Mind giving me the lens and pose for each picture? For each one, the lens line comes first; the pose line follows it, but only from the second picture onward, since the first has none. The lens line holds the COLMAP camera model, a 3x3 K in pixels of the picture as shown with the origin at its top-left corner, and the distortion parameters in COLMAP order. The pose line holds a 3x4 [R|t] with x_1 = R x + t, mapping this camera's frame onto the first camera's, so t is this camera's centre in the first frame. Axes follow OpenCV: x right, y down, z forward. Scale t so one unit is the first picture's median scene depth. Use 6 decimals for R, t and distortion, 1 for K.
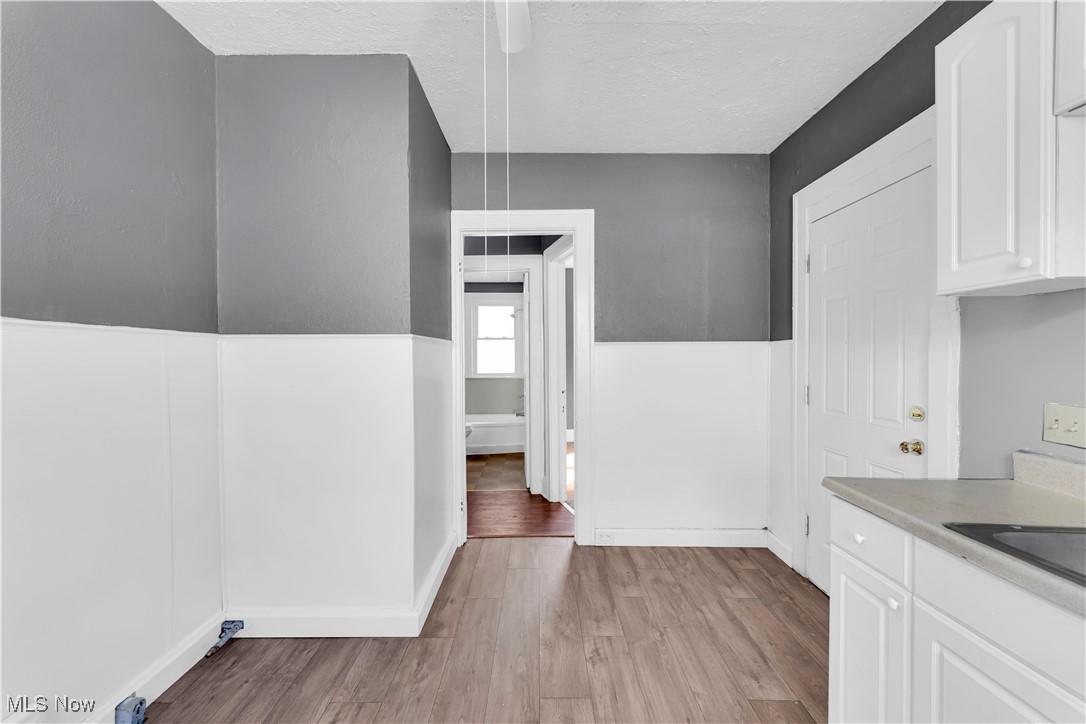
lens RADIAL K [[433.5, 0, 550.7], [0, 433.5, 361.2], [0, 0, 1]] dist [-0.002940, 0.000296]
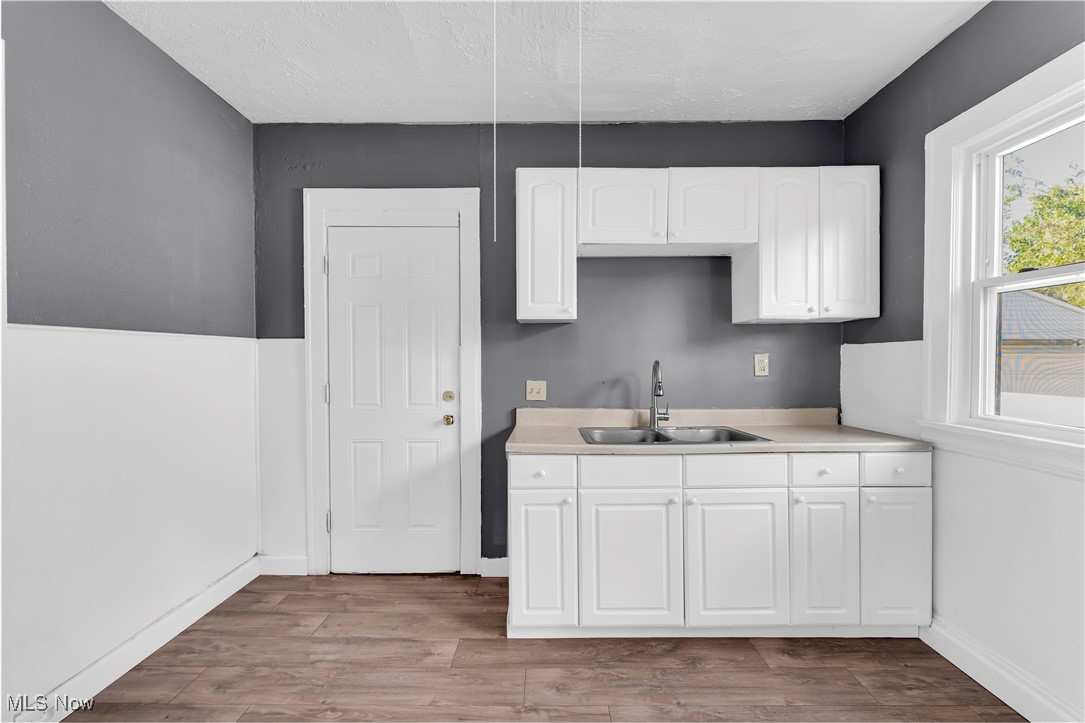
lens RADIAL K [[433.1, 0, 534.8], [0, 433.1, 358.8], [0, 0, 1]] dist [-0.002940, 0.000296]
pose [[0.025640, -0.002906, 0.999667, -0.441446], [0.010183, 0.999945, 0.002646, -0.002053], [-0.999619, 0.010112, 0.025668, 0.521876]]
